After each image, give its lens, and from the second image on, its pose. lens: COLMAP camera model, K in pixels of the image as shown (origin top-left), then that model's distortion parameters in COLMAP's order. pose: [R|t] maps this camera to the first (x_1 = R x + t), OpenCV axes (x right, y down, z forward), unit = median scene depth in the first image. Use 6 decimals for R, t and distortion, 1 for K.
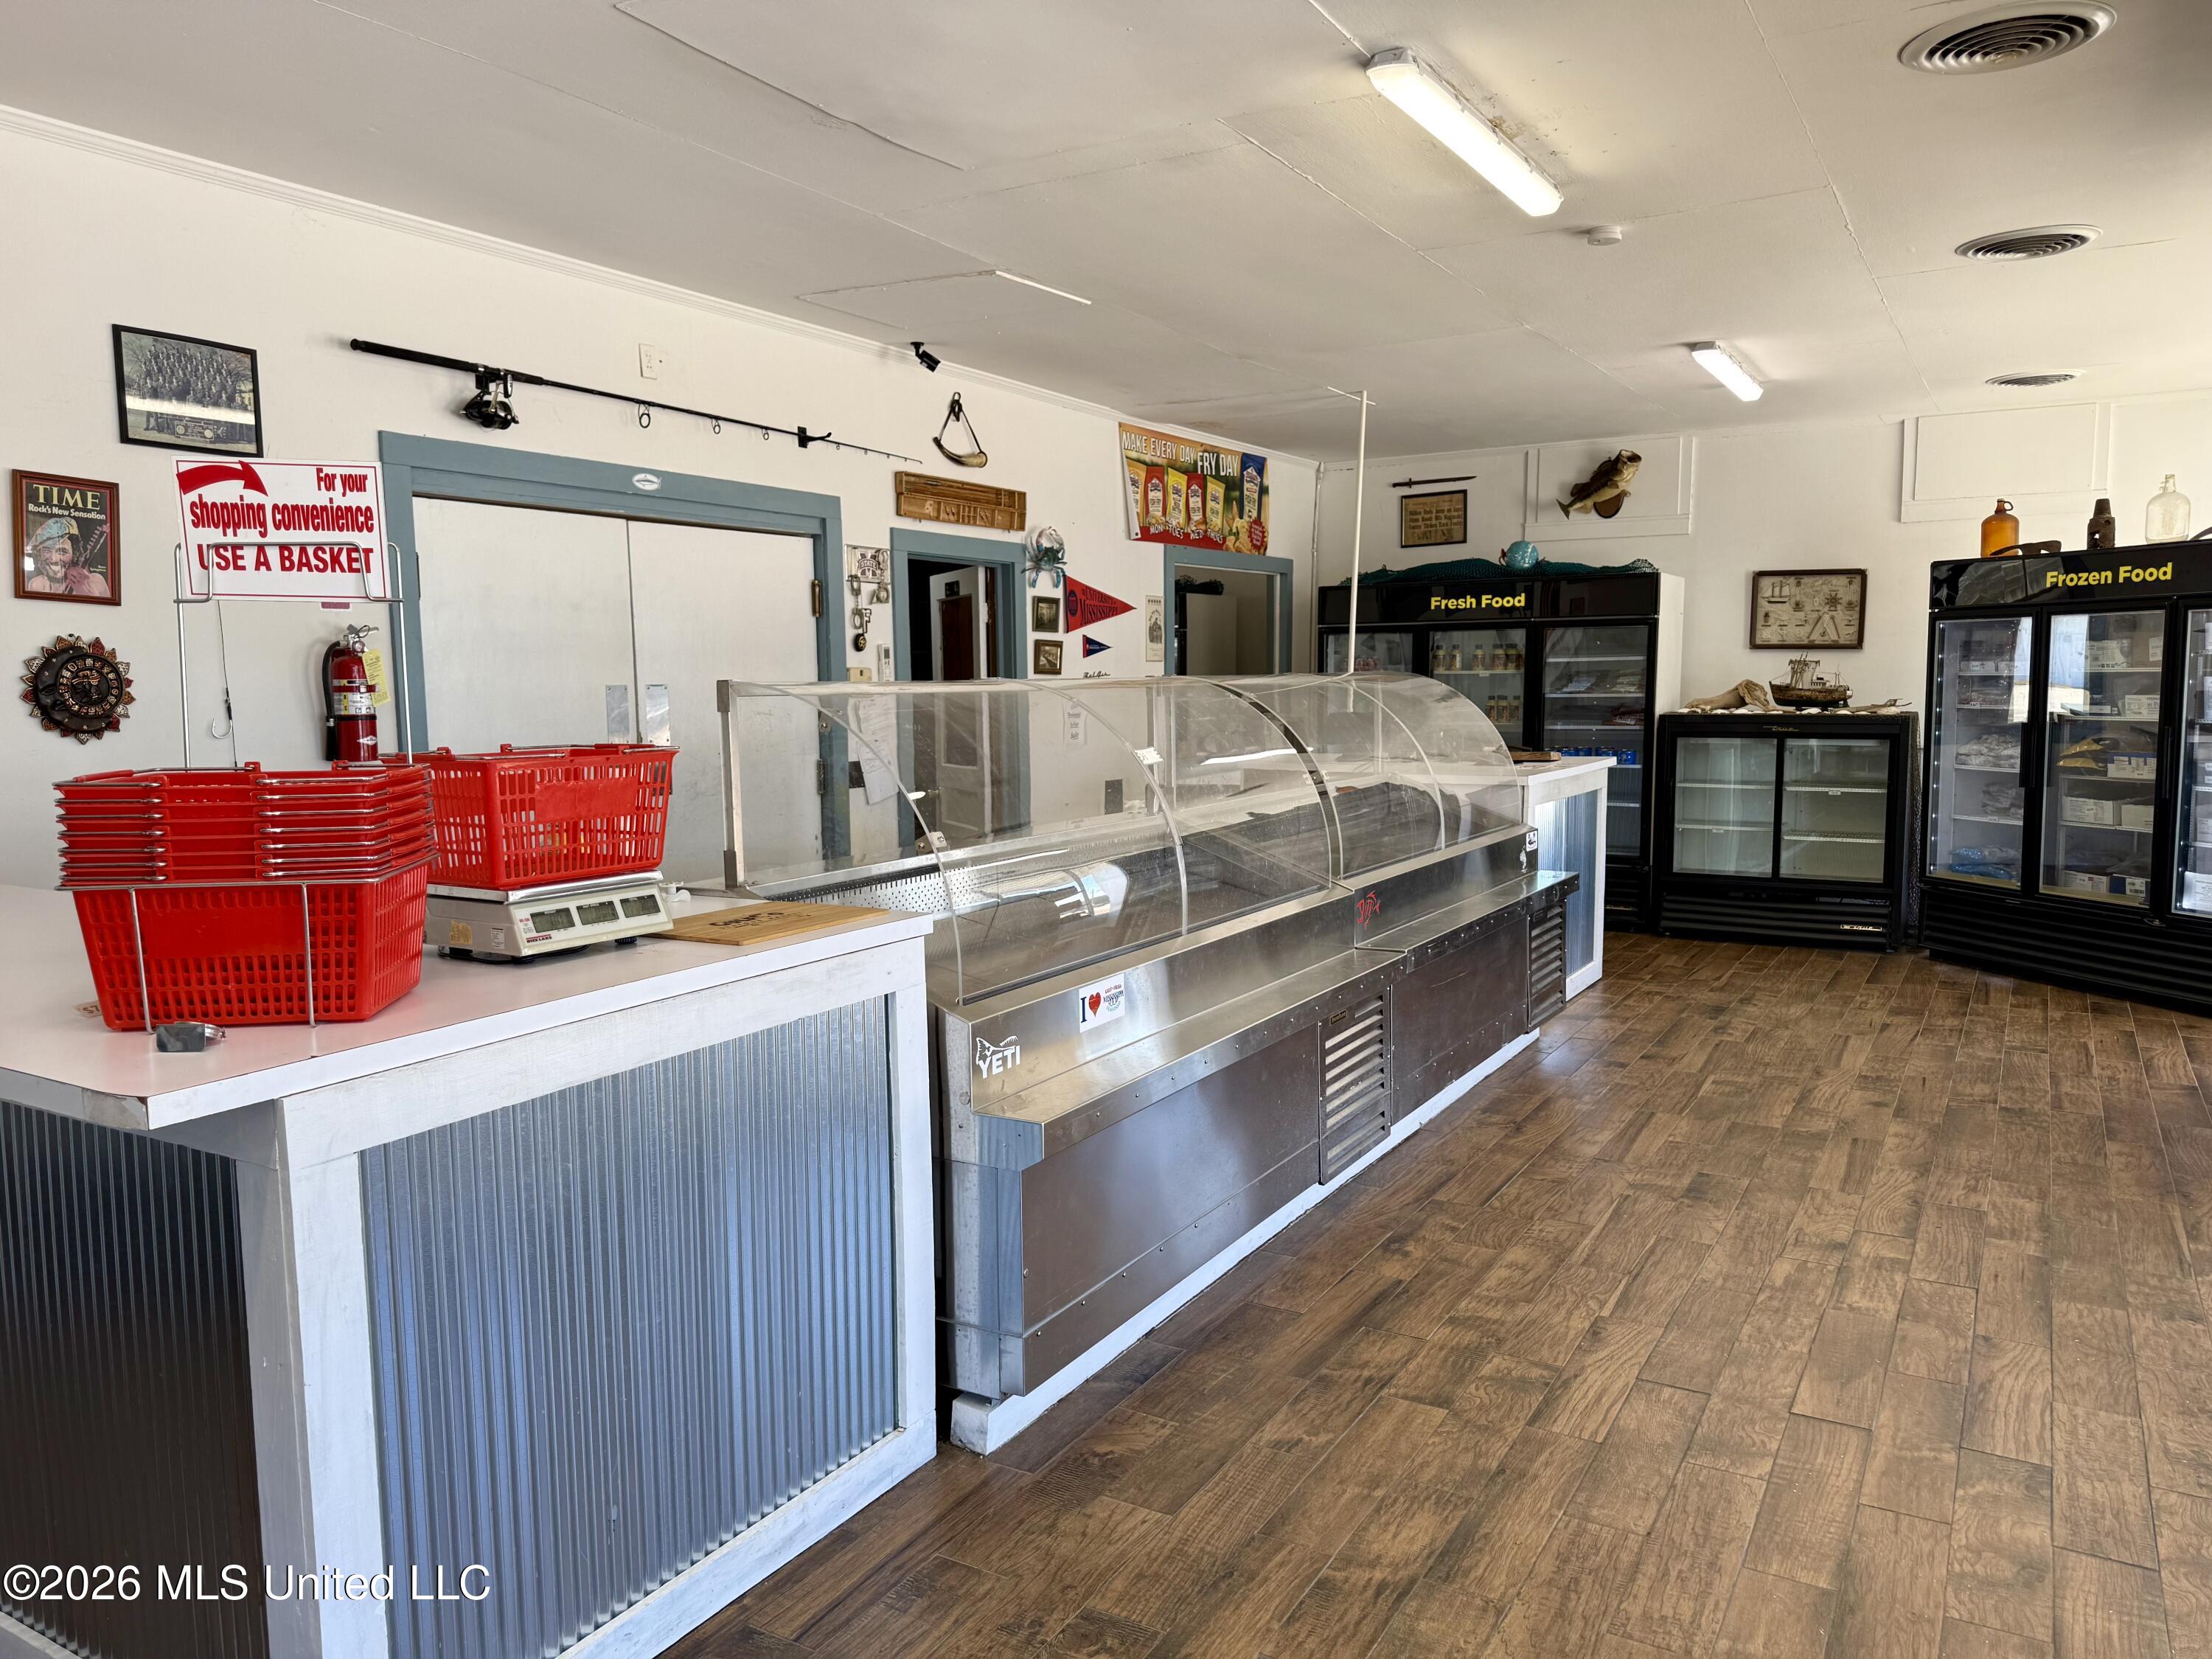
lens RADIAL K [[1552.3, 0, 1099.0], [0, 1552.3, 842.1], [0, 0, 1]] dist [0.050187, -0.053213]
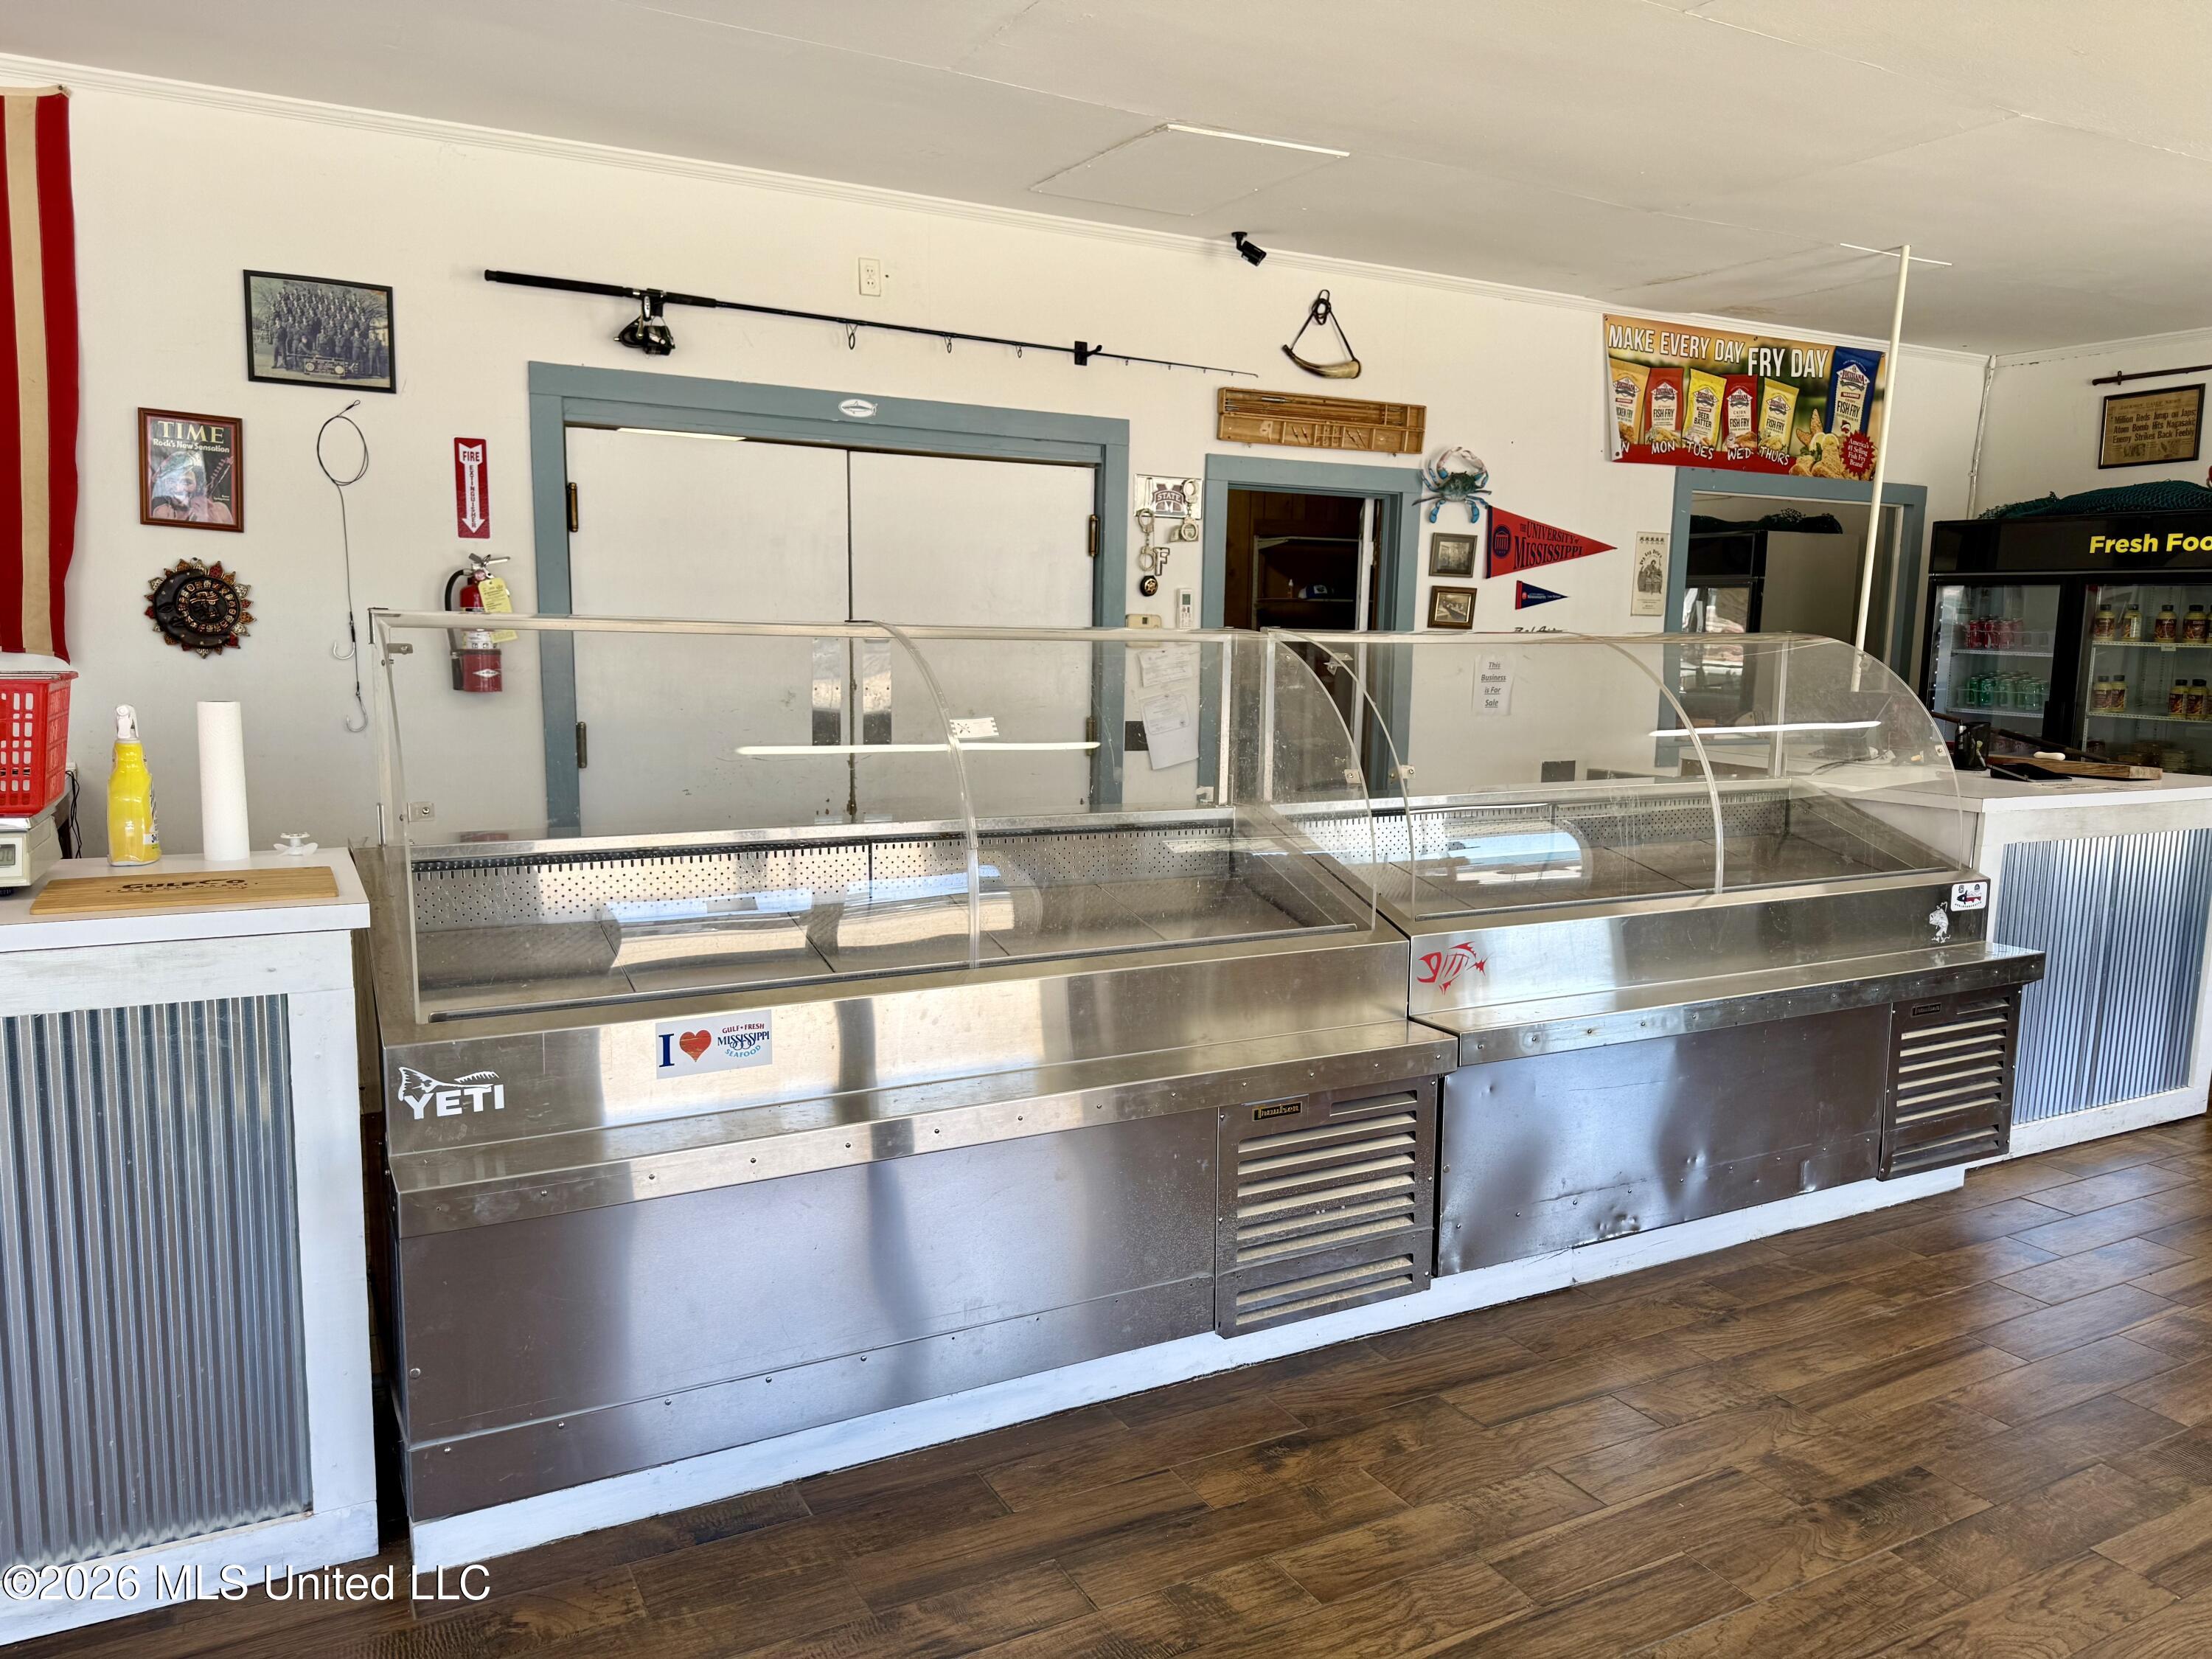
lens RADIAL K [[1552.3, 0, 1098.2], [0, 1552.3, 845.5], [0, 0, 1]] dist [0.050187, -0.053213]
pose [[0.859907, 0.100029, -0.500555, 0.393148], [-0.083321, 0.994965, 0.055692, -0.038837], [0.503605, -0.006183, 0.863912, 0.310982]]
